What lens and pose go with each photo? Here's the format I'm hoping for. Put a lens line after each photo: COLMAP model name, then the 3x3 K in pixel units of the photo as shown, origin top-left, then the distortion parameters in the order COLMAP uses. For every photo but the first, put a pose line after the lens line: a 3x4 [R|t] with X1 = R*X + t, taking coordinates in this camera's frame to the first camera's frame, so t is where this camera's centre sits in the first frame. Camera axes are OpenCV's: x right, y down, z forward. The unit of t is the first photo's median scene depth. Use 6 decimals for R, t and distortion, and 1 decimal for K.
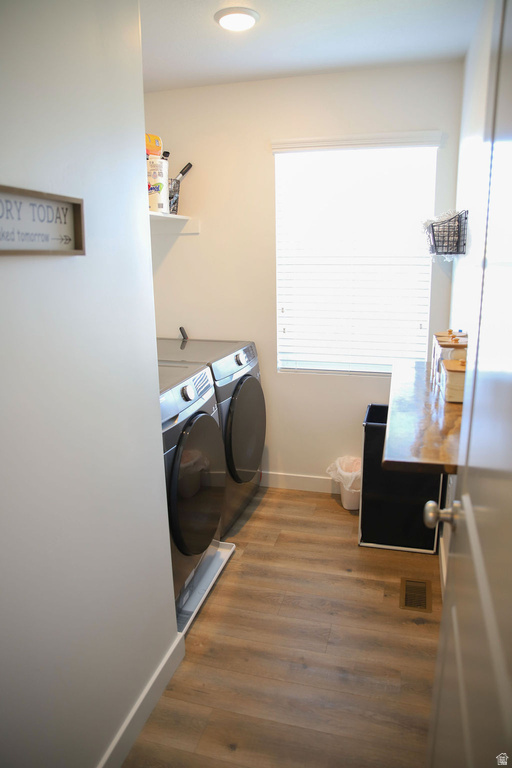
lens RADIAL K [[535.3, 0, 256.7], [0, 535.3, 380.4], [0, 0, 1]] dist [-0.111999, 0.085563]
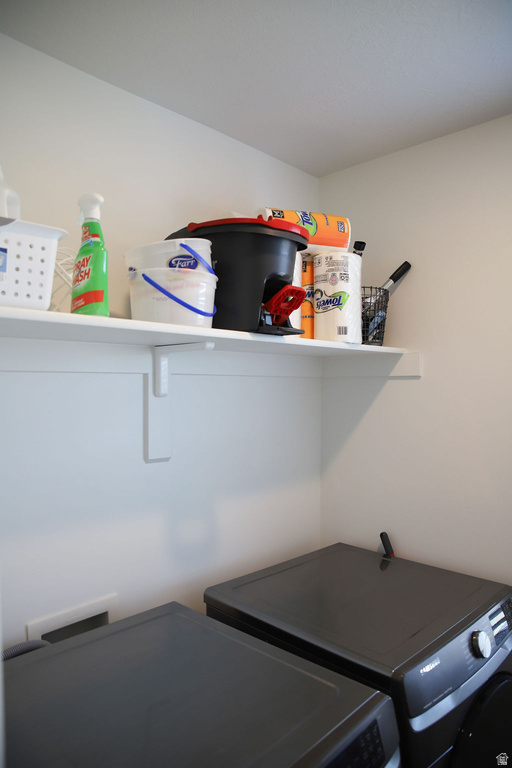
lens RADIAL K [[535.3, 0, 259.7], [0, 535.3, 383.6], [0, 0, 1]] dist [-0.111999, 0.085563]
pose [[0.887377, 0.012640, -0.460872, 0.003451], [-0.119893, 0.971560, -0.204200, -0.137651], [0.445183, 0.236458, 0.863655, 0.445204]]
